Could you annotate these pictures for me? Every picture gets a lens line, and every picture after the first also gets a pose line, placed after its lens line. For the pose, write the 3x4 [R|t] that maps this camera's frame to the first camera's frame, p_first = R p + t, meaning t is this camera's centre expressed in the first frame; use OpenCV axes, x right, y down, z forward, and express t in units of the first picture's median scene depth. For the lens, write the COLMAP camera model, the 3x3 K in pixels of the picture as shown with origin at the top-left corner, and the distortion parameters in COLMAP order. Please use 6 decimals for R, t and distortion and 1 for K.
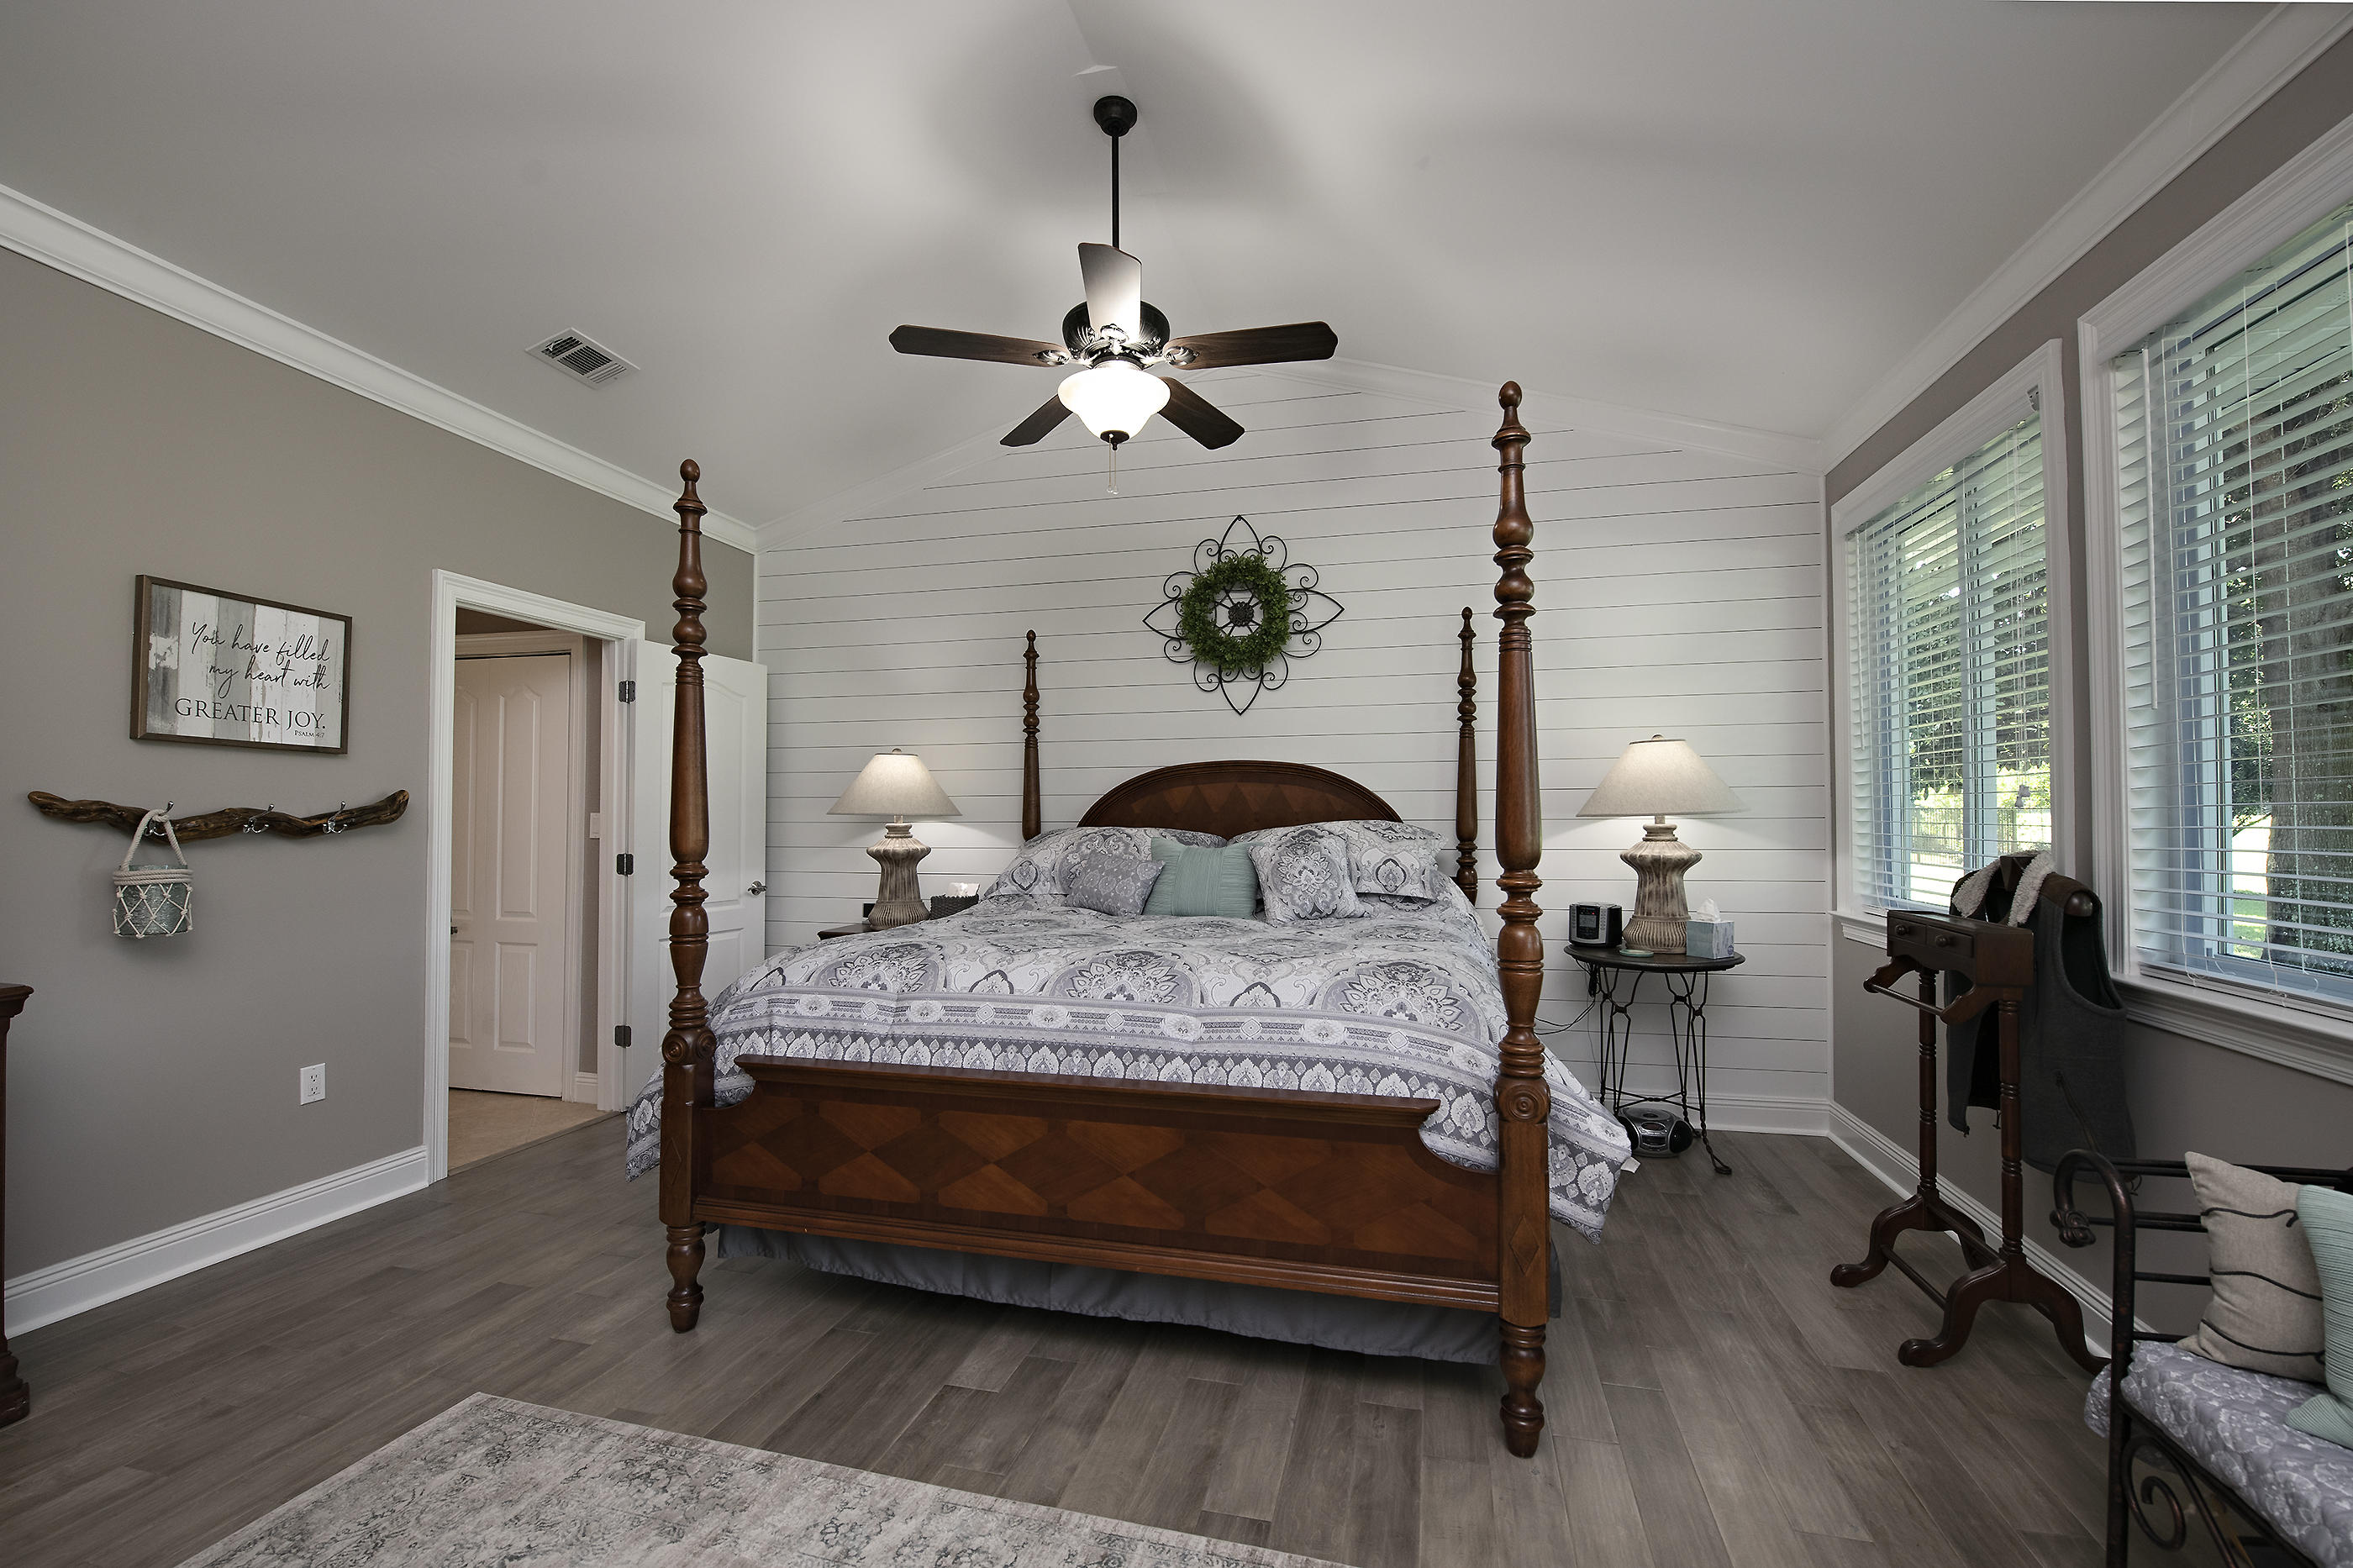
lens RADIAL K [[971.2, 0, 1174.0], [0, 971.2, 795.1], [0, 0, 1]] dist [-0.021846, -0.000503]
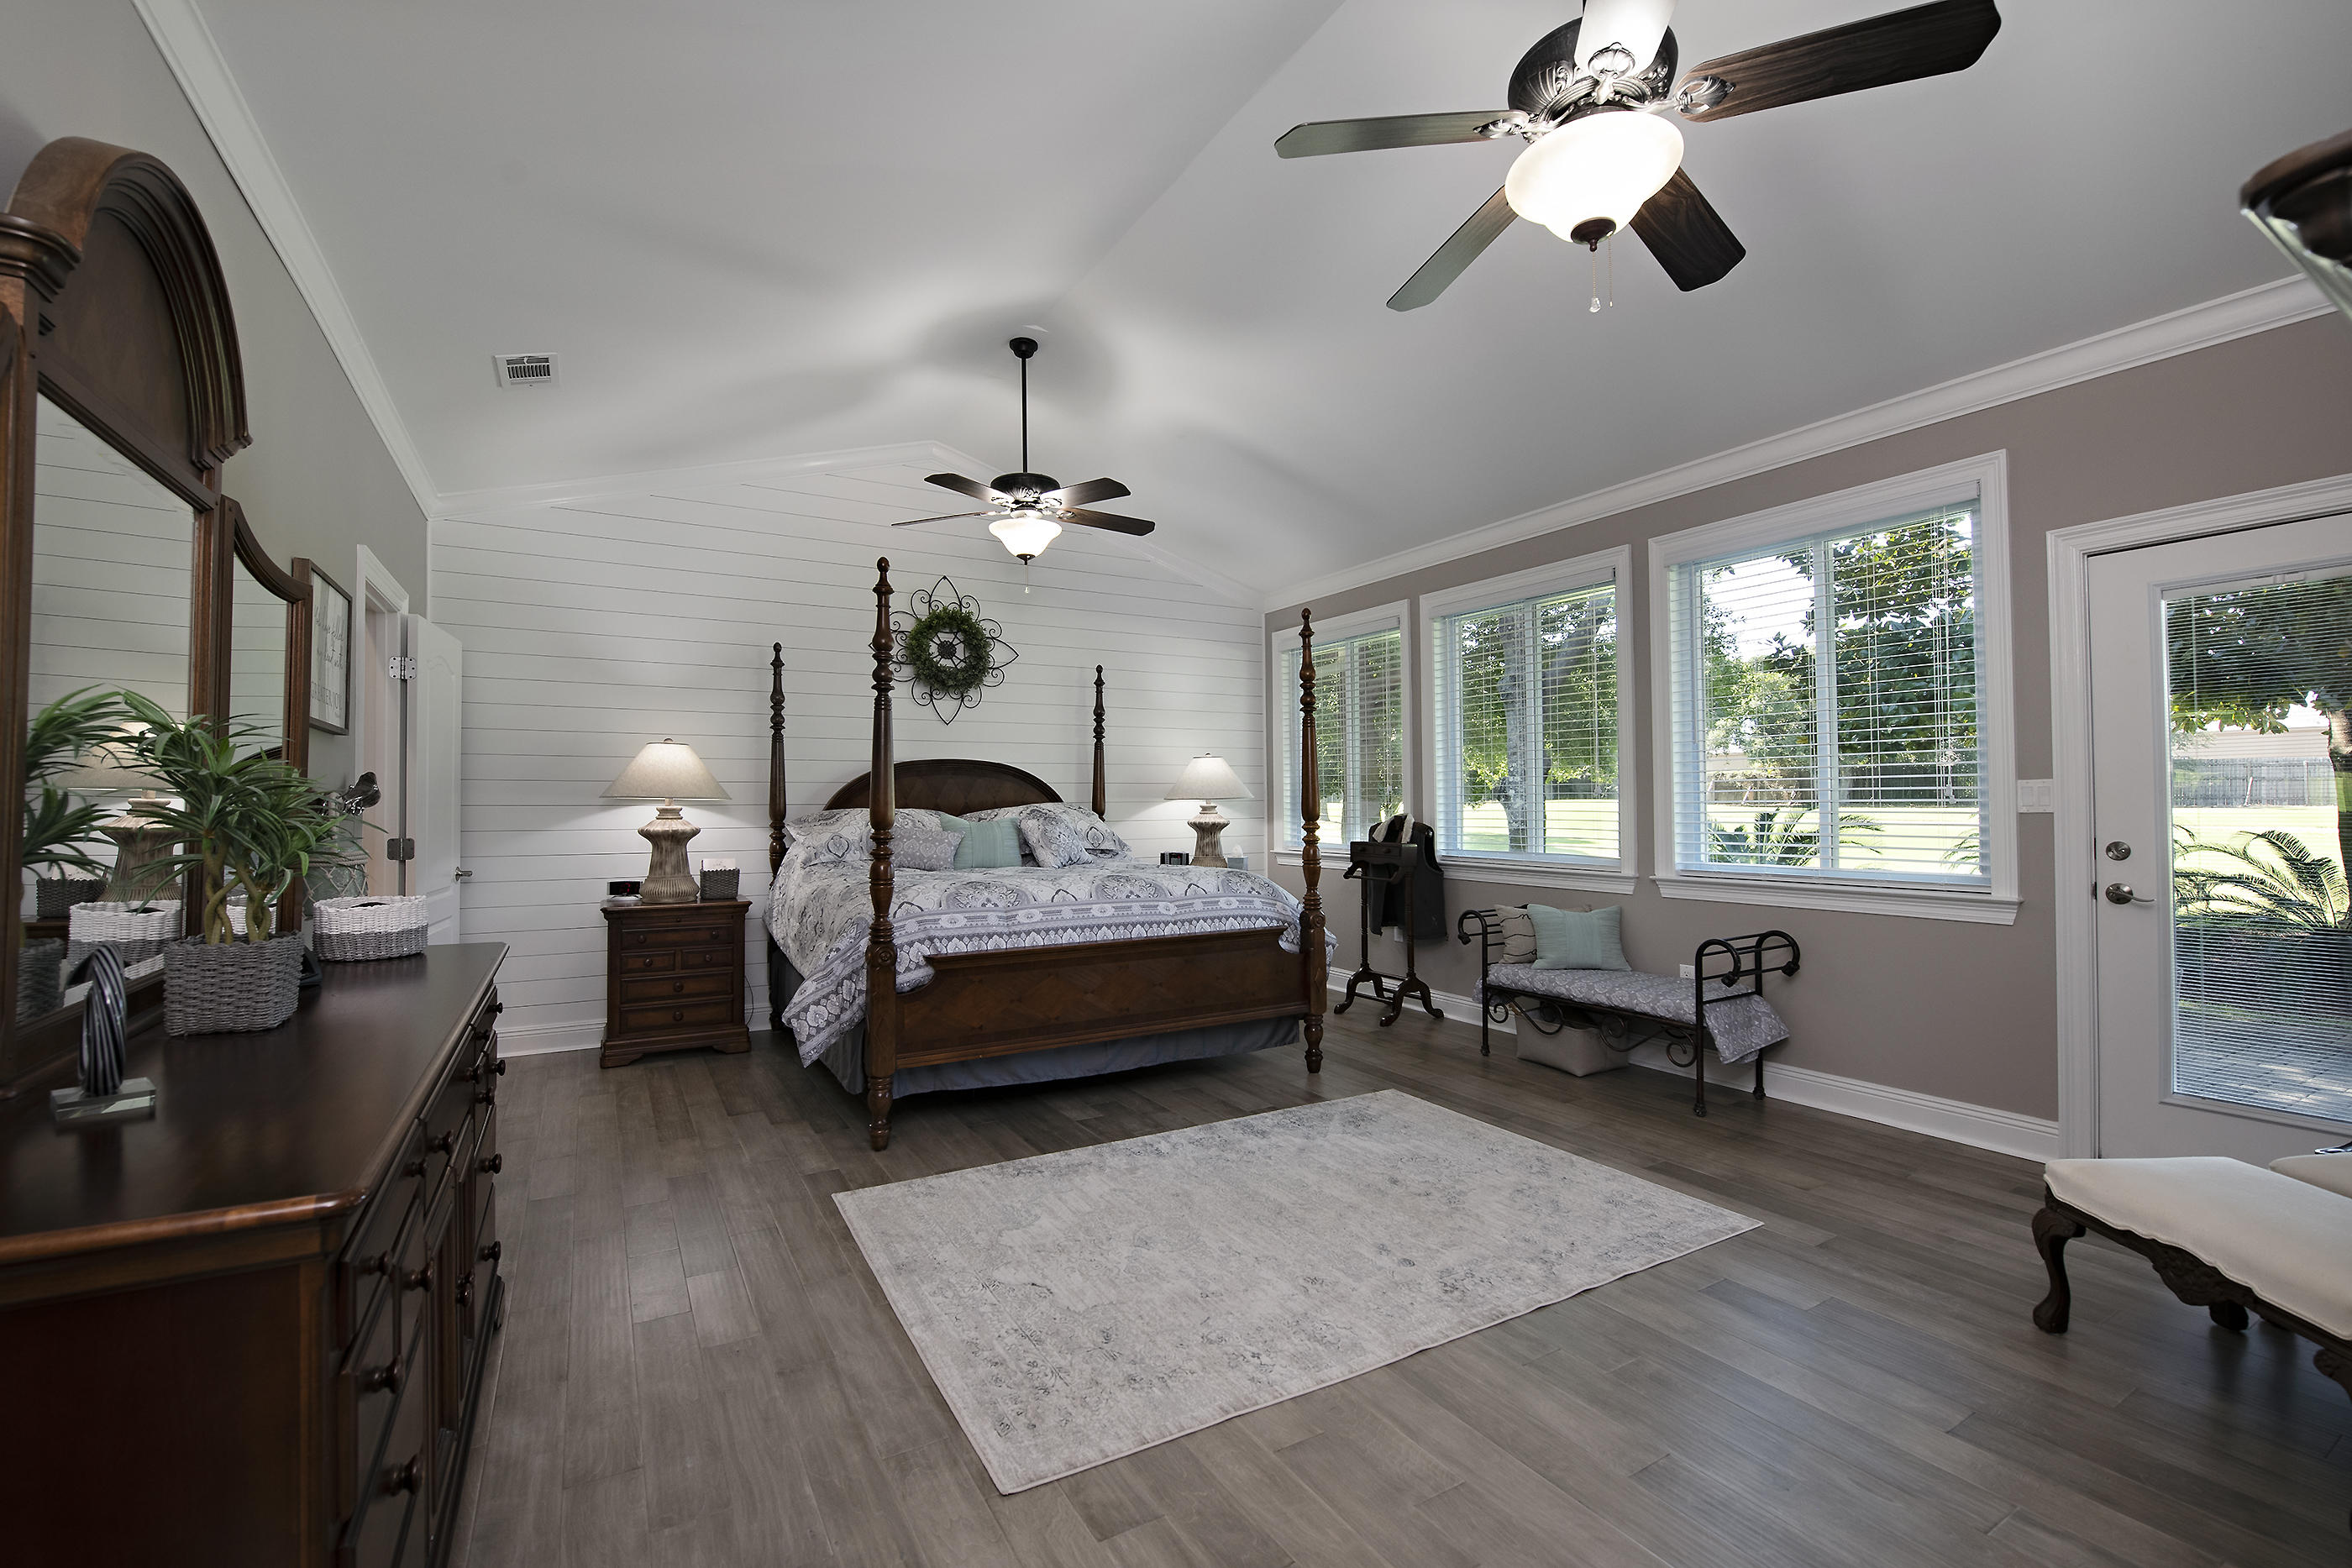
lens RADIAL K [[964.2, 0, 1176.0], [0, 964.2, 784.0], [0, 0, 1]] dist [-0.085819, -0.000091]
pose [[0.717397, 0.012595, 0.696551, -1.072489], [-0.011562, 0.999914, -0.006171, 0.006787], [-0.696569, -0.003627, 0.717481, -0.300319]]
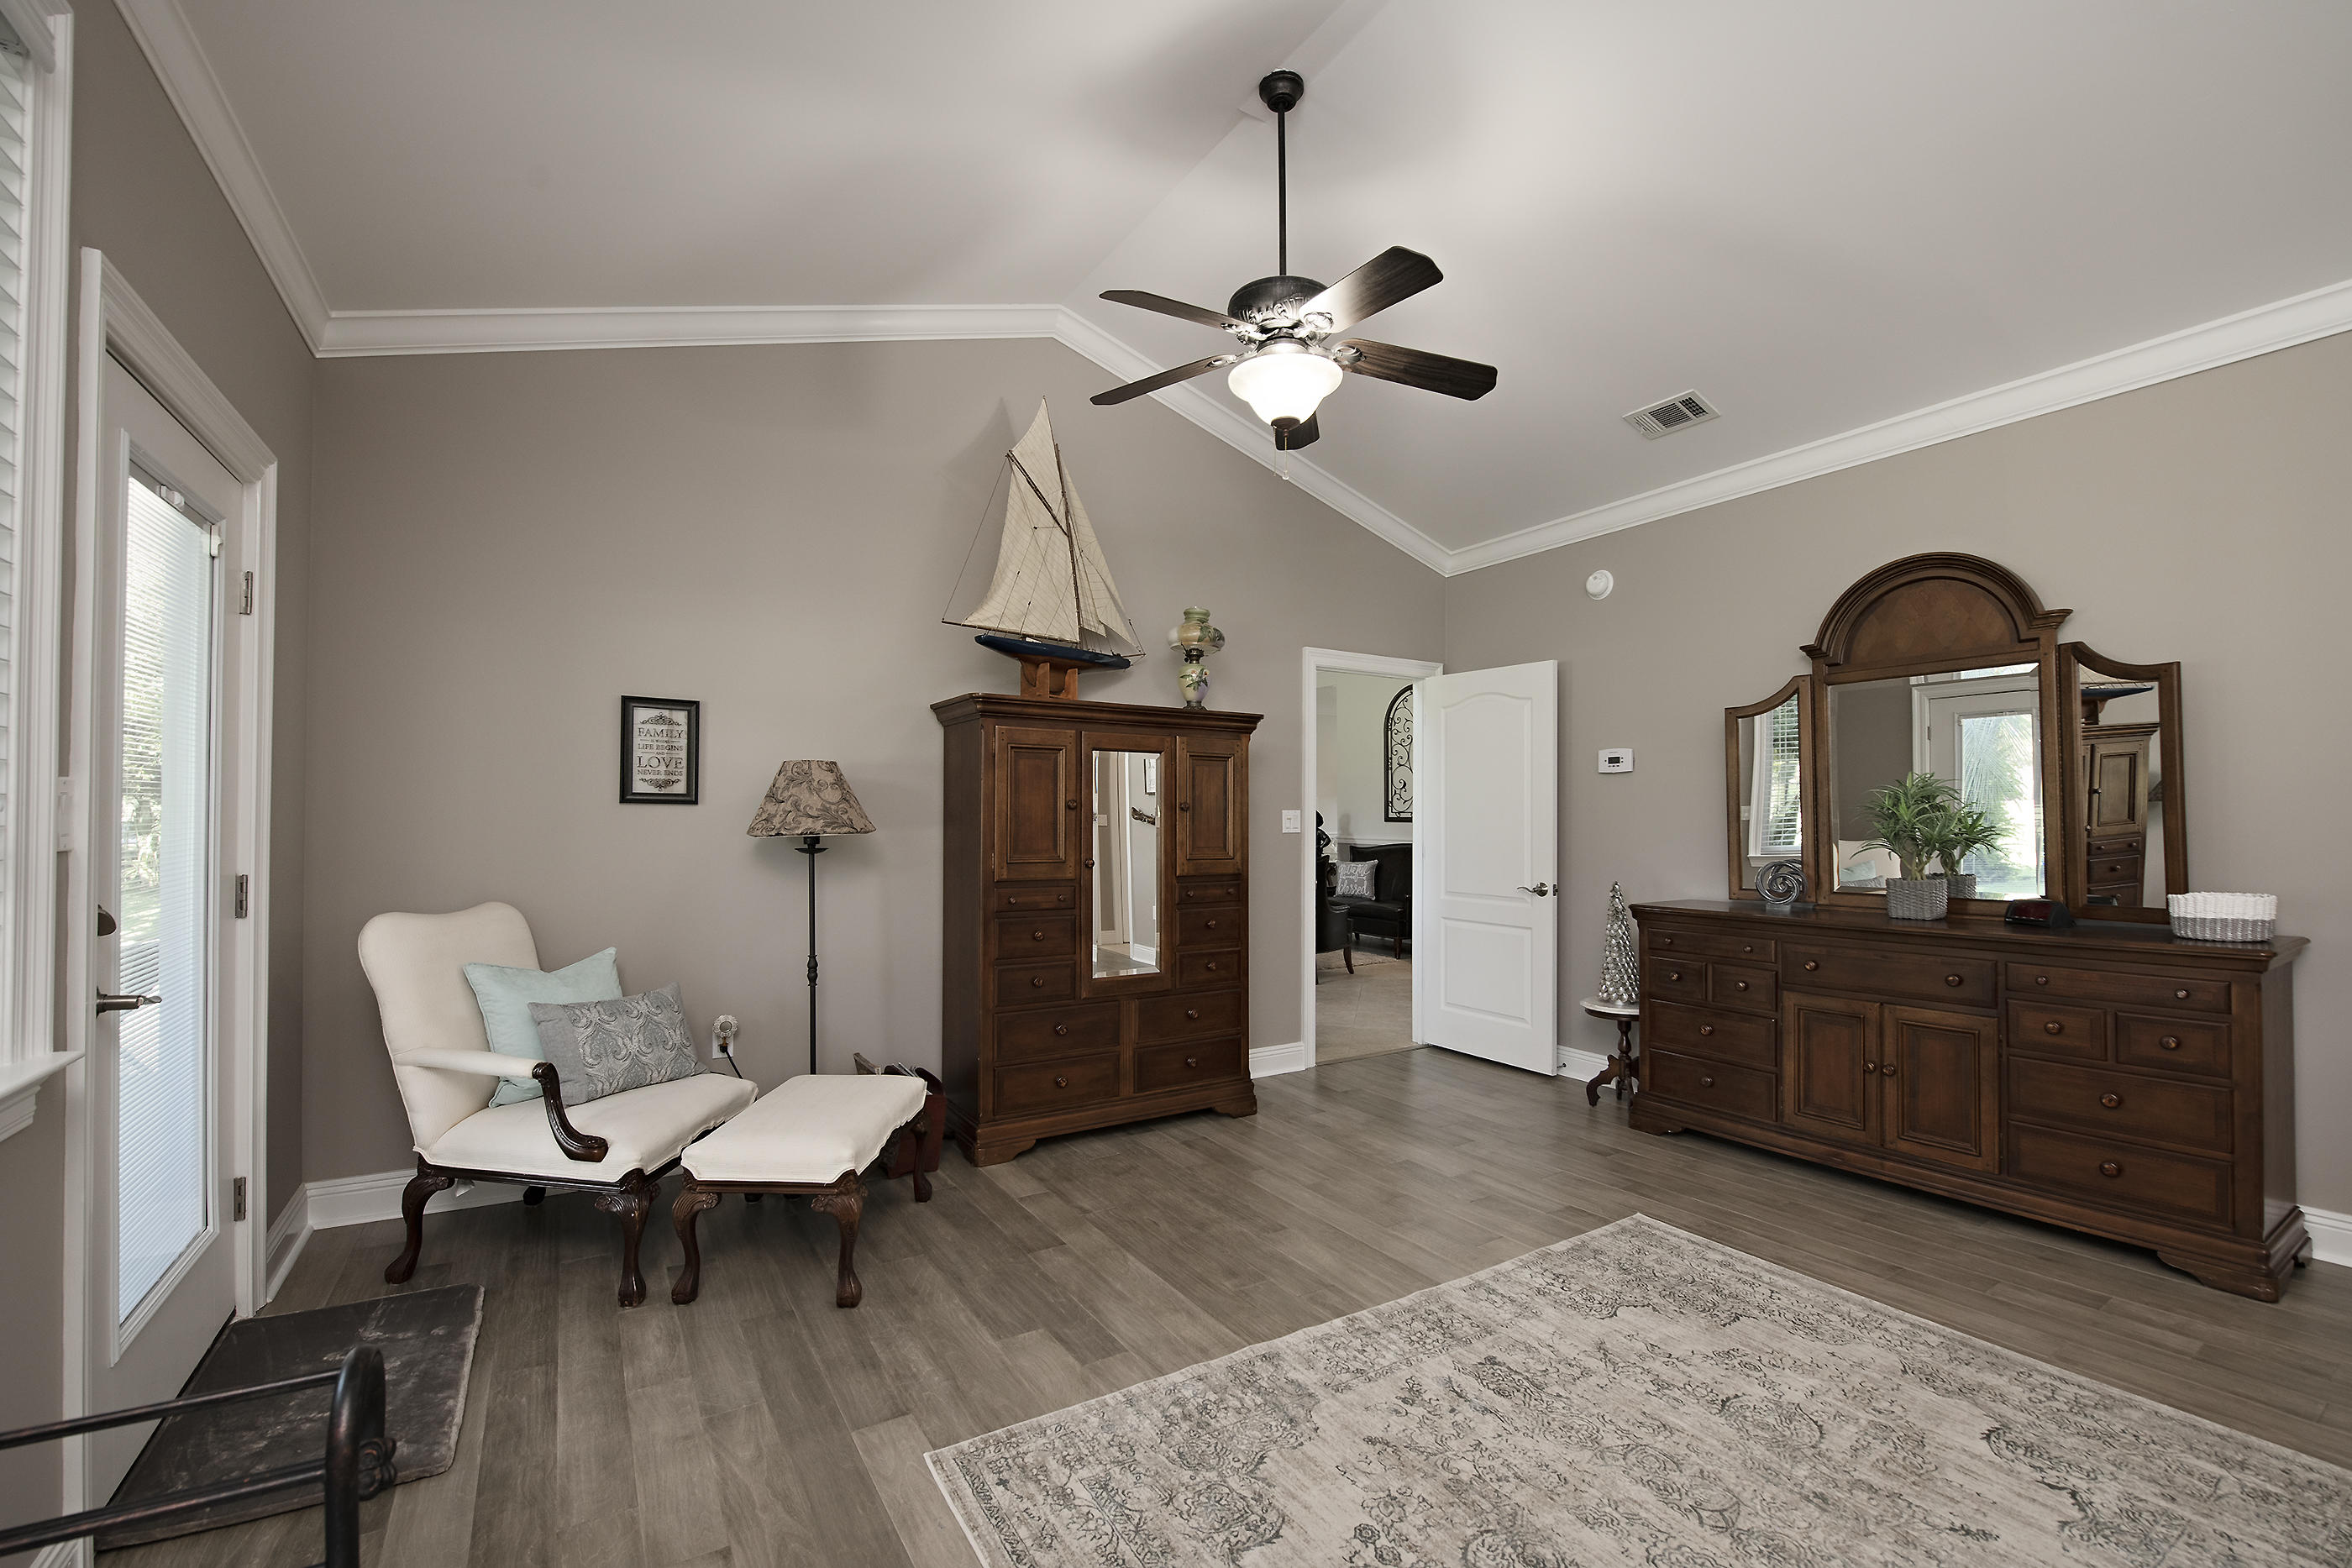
lens RADIAL K [[983.4, 0, 1164.5], [0, 983.4, 805.2], [0, 0, 1]] dist [-0.049935, 0.006020]
pose [[-0.693220, -0.008618, -0.720675, 0.475479], [0.026262, 0.998962, -0.037207, 0.016916], [0.720247, -0.044719, -0.692274, 0.609913]]
